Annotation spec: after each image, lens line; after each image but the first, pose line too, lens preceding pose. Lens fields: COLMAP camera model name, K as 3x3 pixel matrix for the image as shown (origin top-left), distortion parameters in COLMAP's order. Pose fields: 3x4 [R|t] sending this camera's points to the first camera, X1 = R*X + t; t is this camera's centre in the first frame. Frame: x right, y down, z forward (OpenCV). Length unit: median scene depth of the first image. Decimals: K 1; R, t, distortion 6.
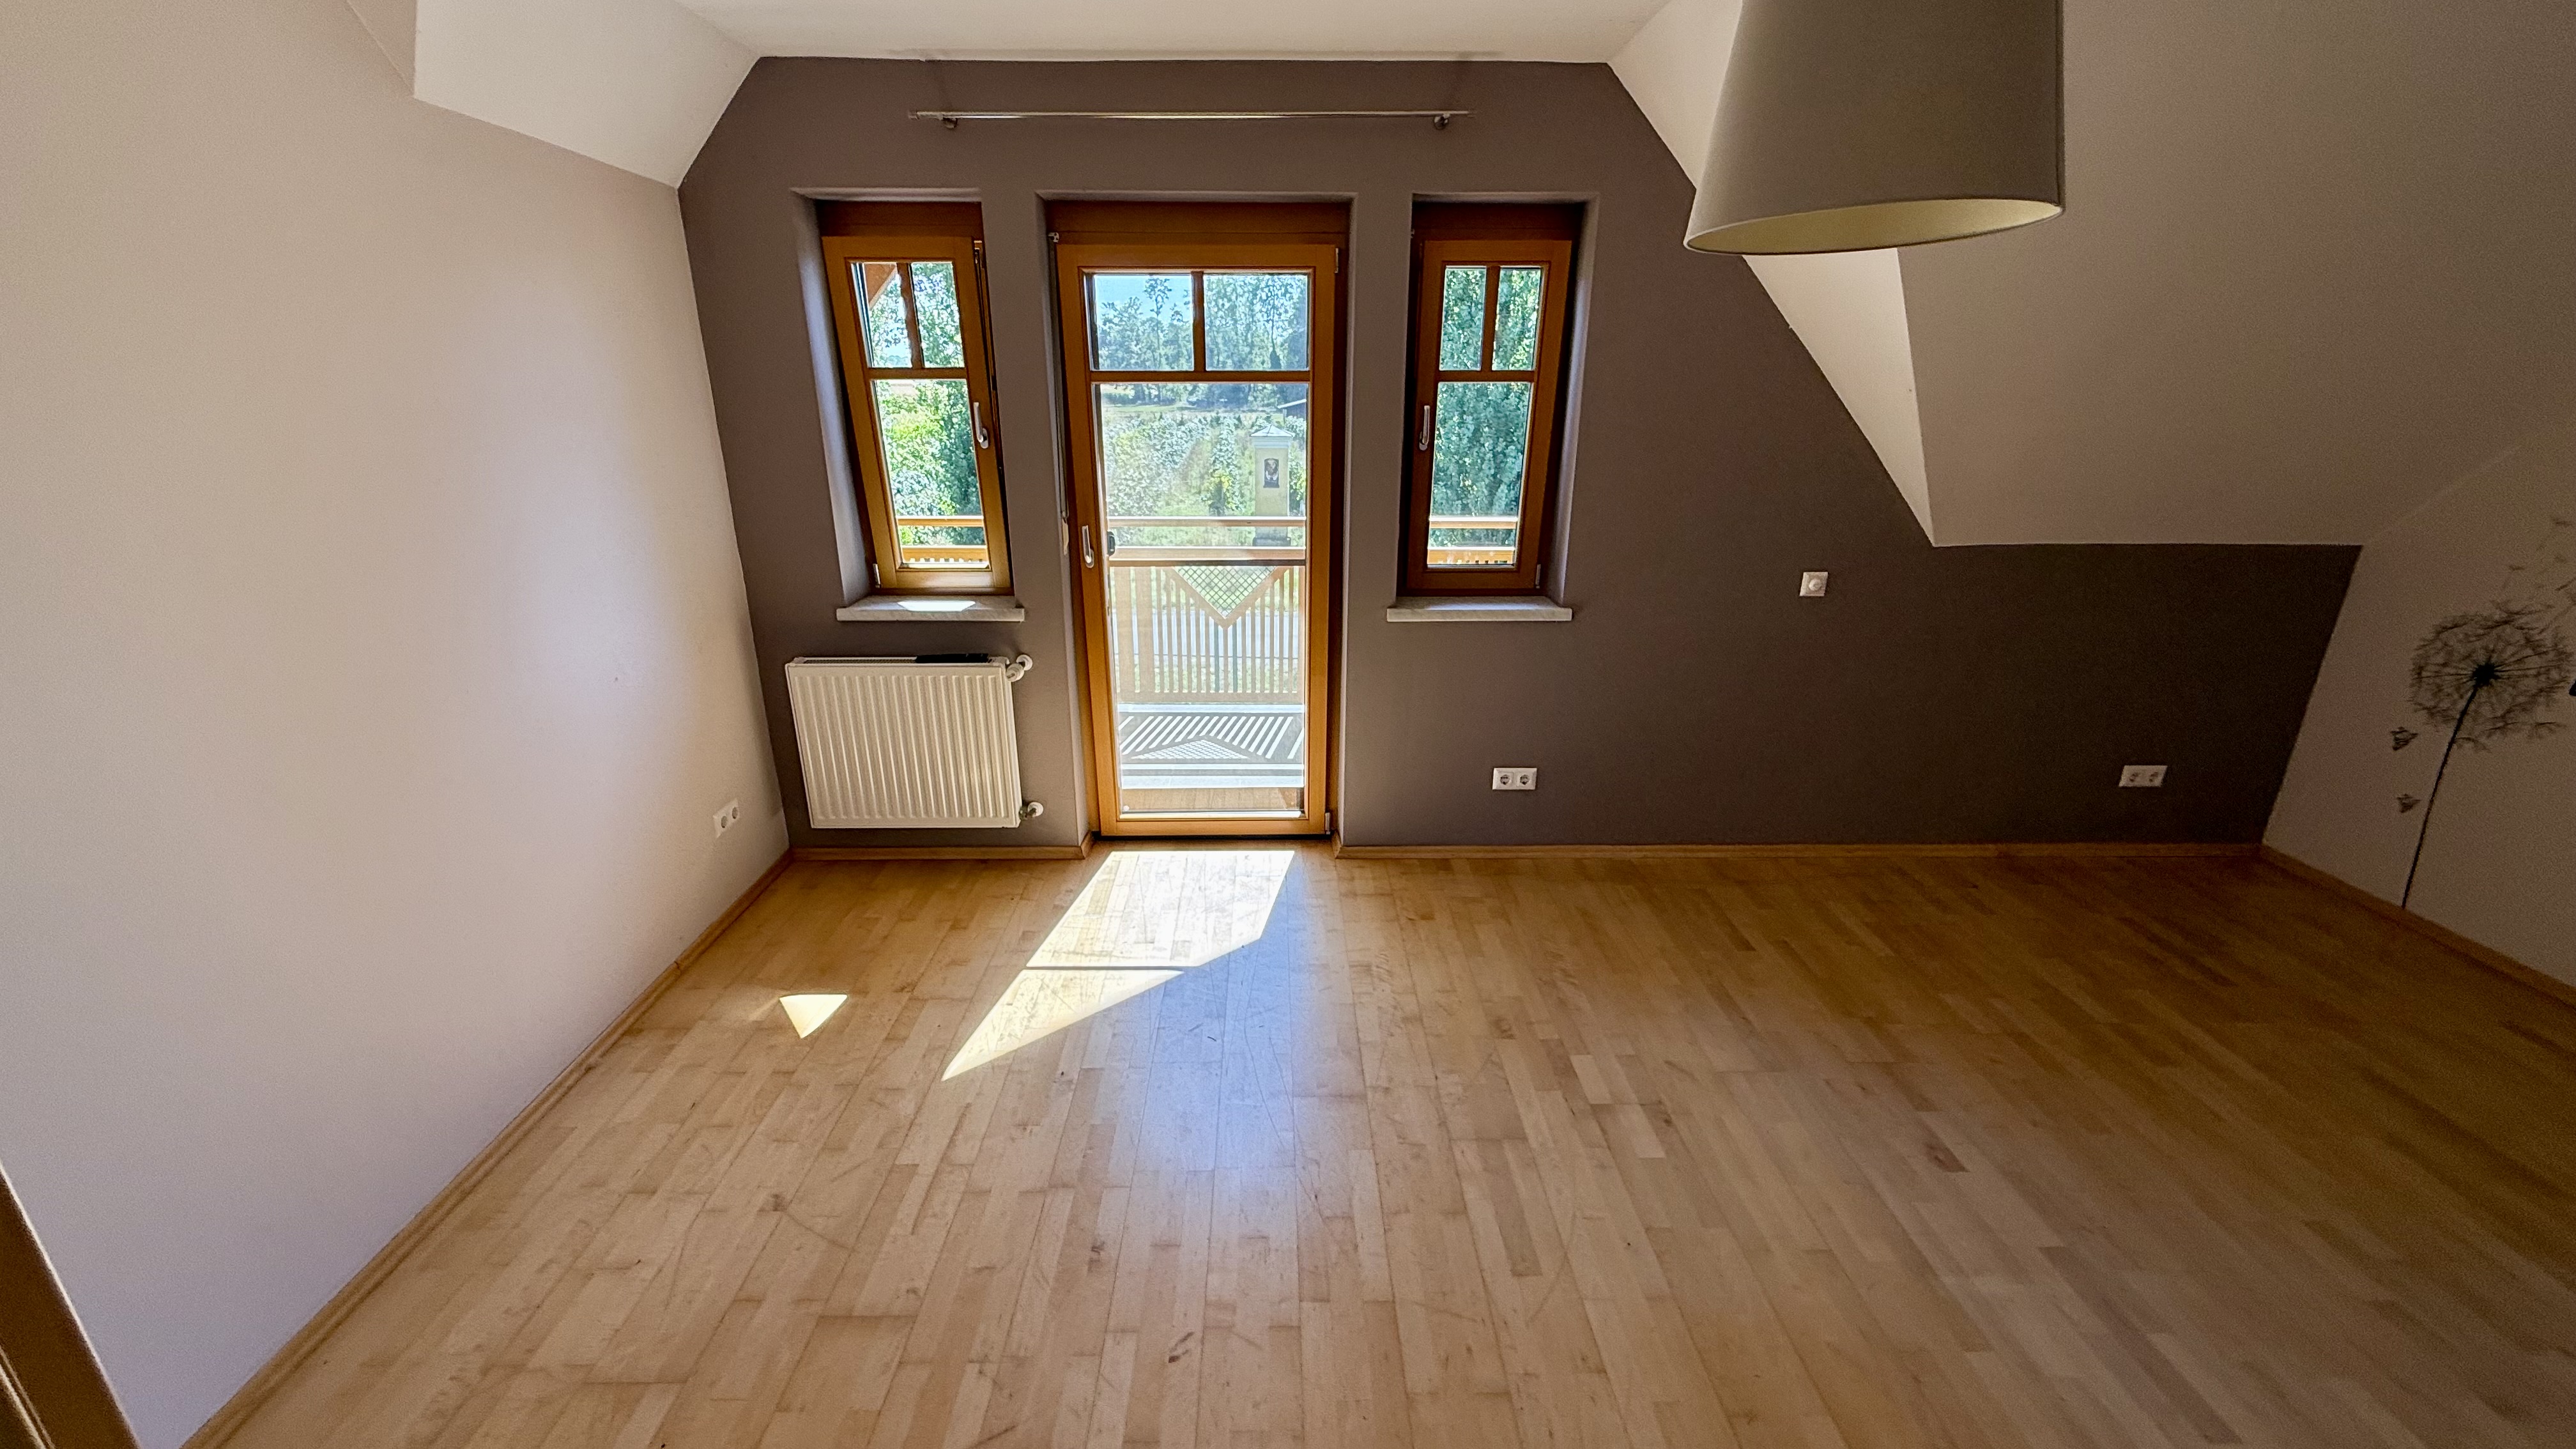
lens RADIAL K [[1030.7, 0, 1289.7], [0, 1030.7, 714.7], [0, 0, 1]] dist [0.004528, 0.000410]
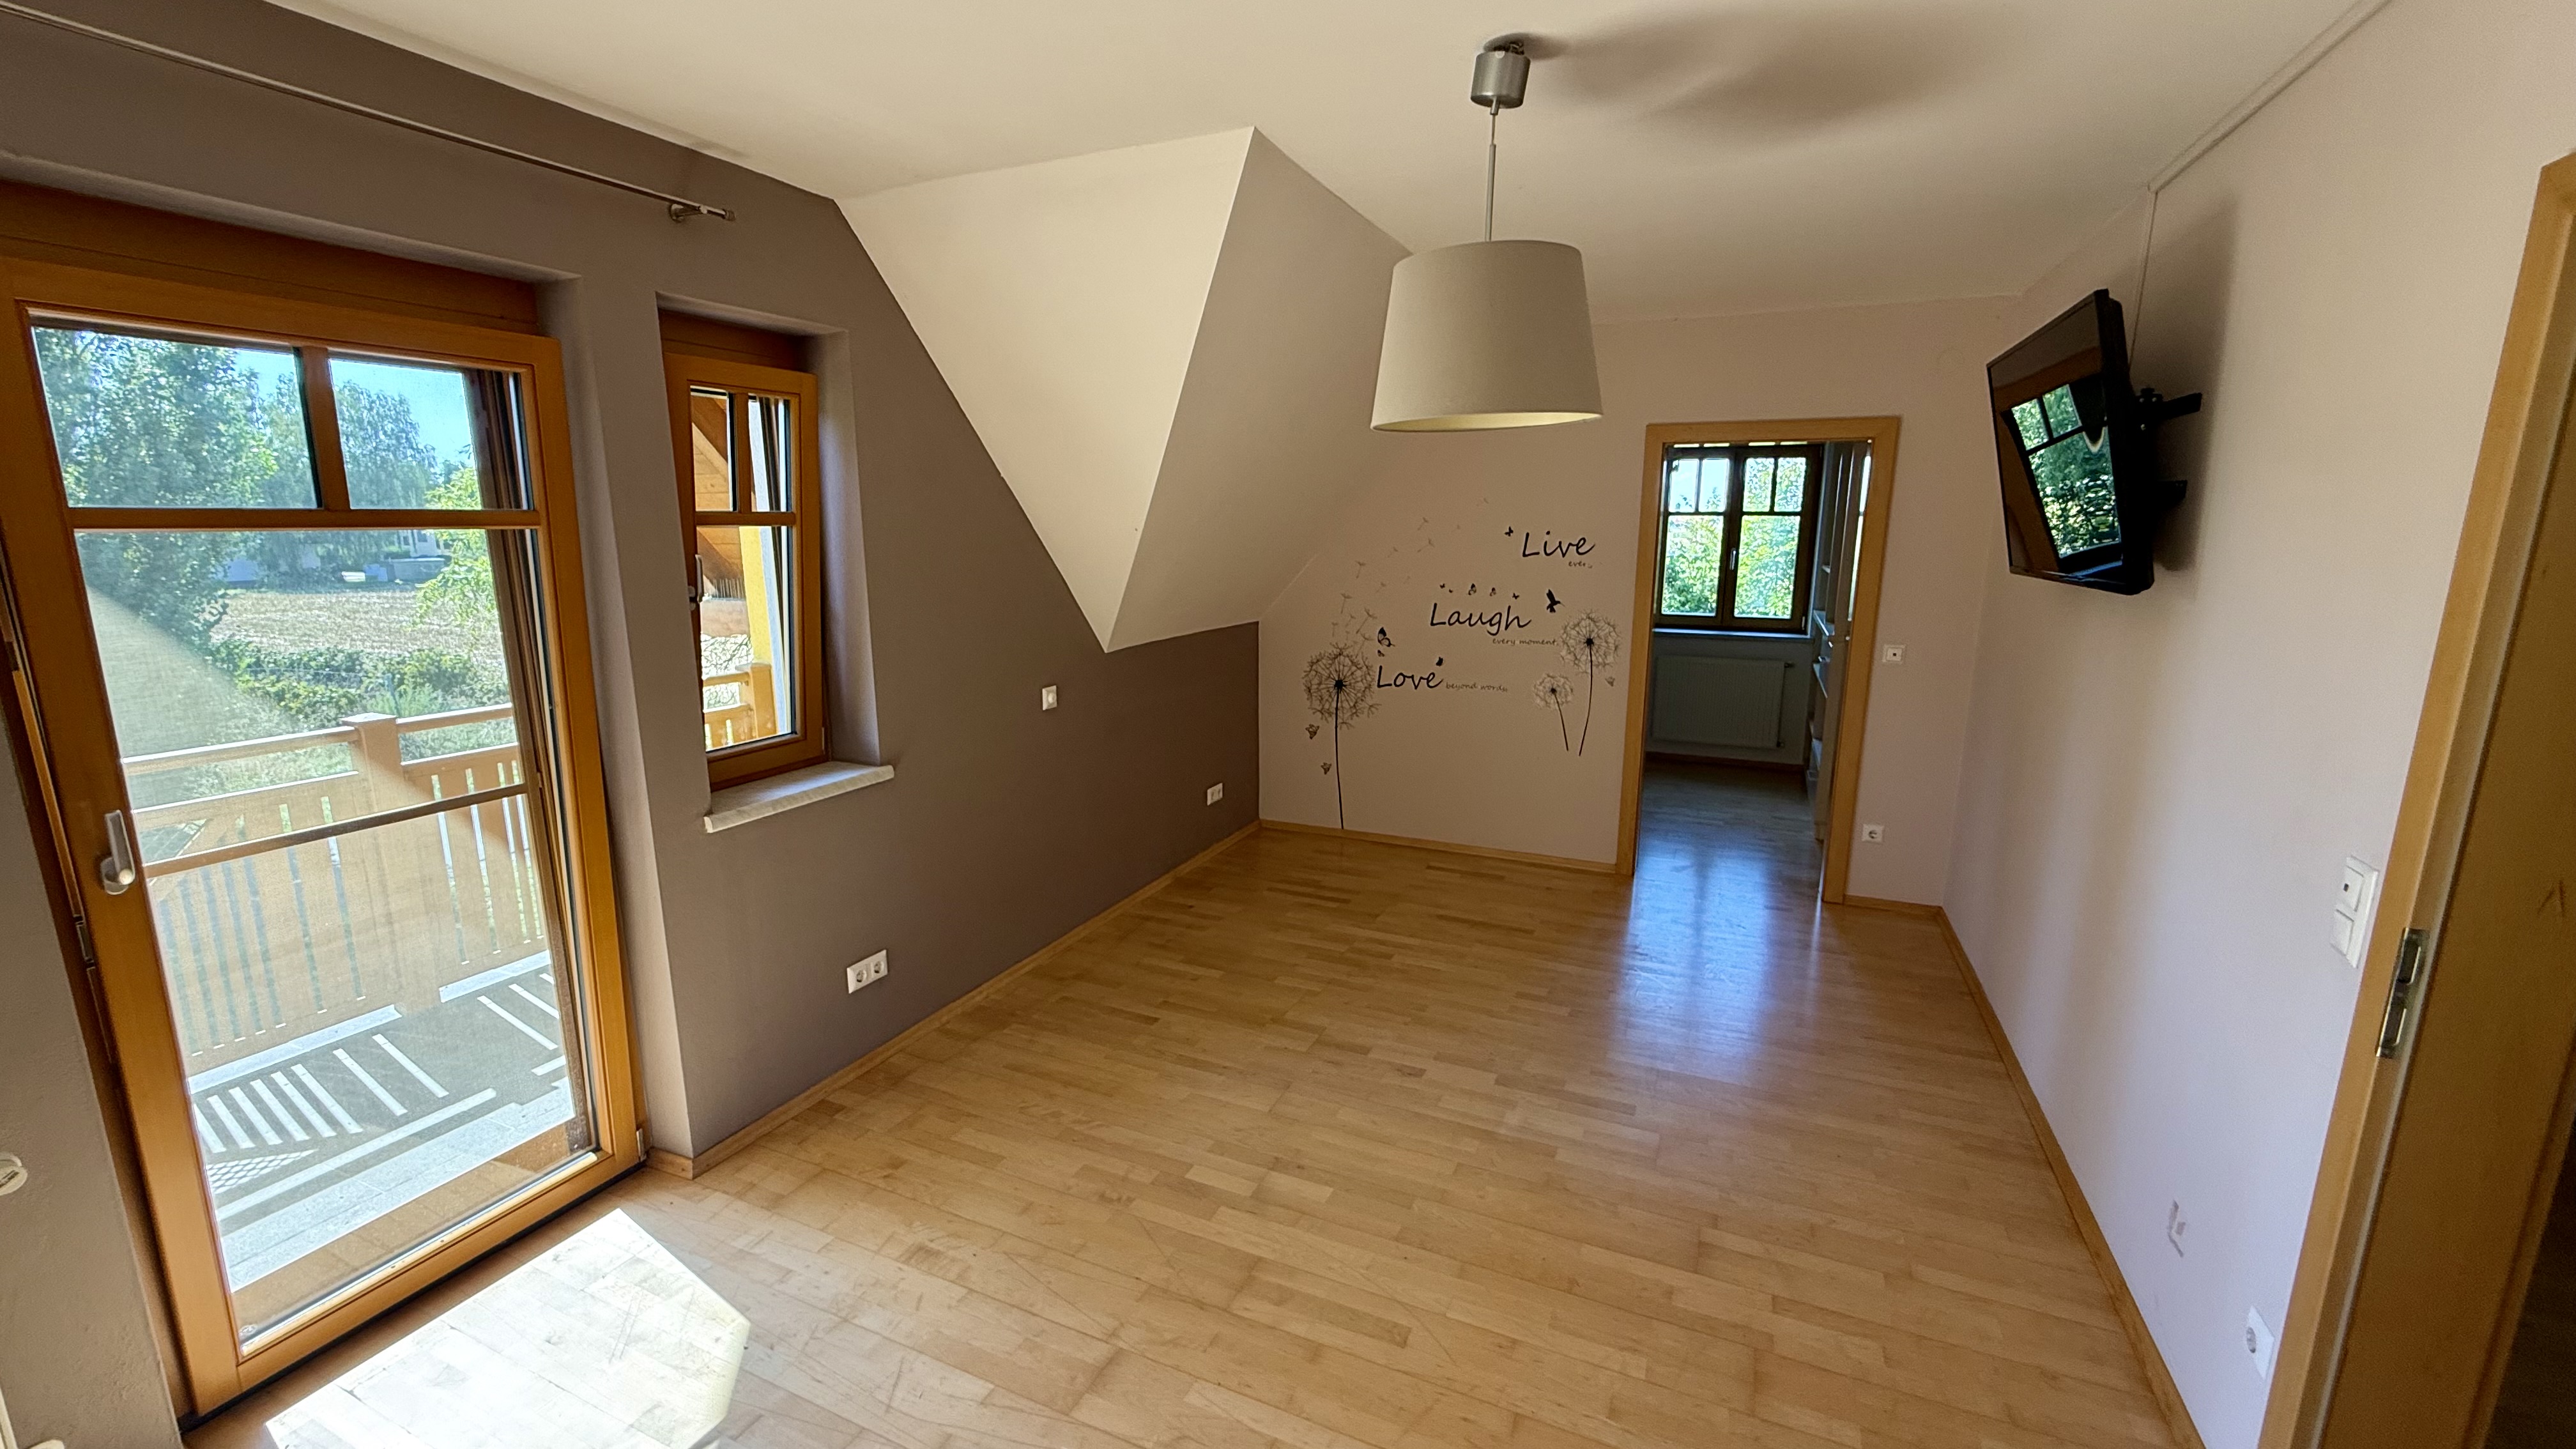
lens RADIAL K [[1030.7, 0, 1274.0], [0, 1030.7, 711.7], [0, 0, 1]] dist [0.004528, 0.000410]
pose [[0.431150, -0.168352, 0.886435, -0.432986], [0.284322, 0.957737, 0.043604, -0.103294], [-0.856312, 0.233234, 0.460794, 0.315796]]
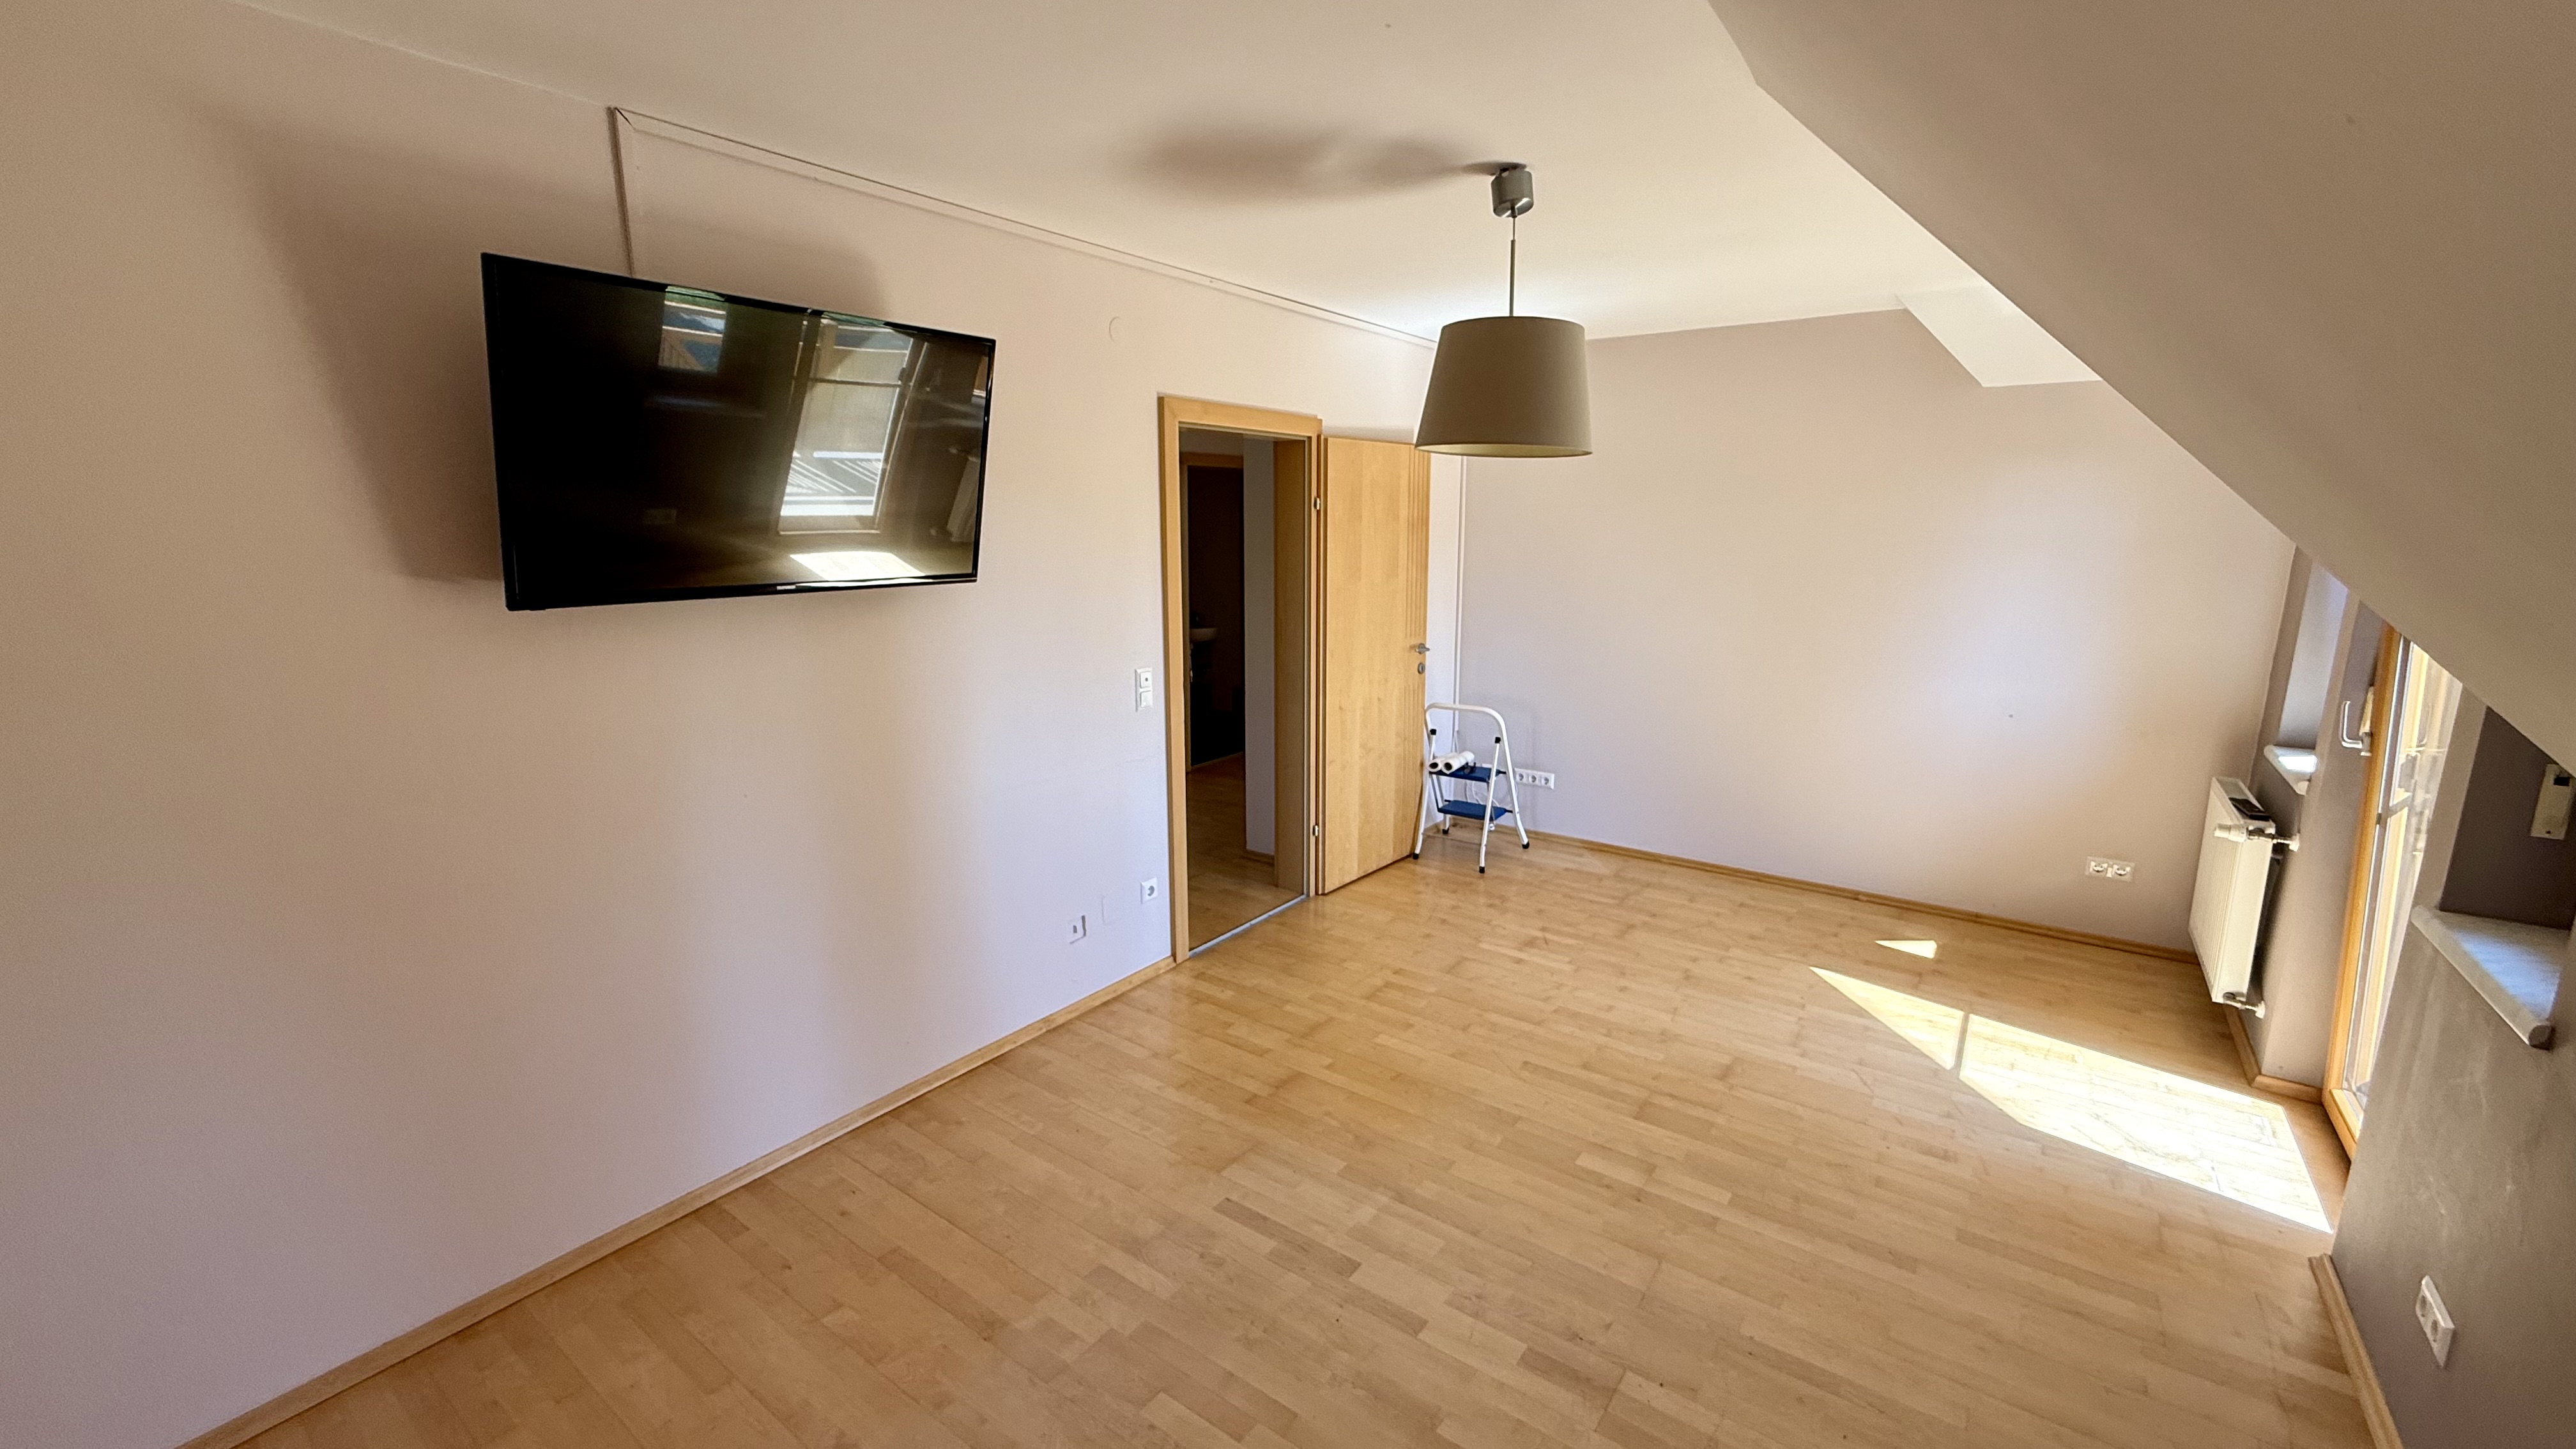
lens RADIAL K [[1030.7, 0, 1283.3], [0, 1030.7, 726.2], [0, 0, 1]] dist [0.004528, 0.000410]
pose [[-0.600057, 0.153241, -0.785143, 1.070411], [-0.256128, 0.893009, 0.370044, -0.277410], [0.757846, 0.423145, -0.496607, 0.848830]]
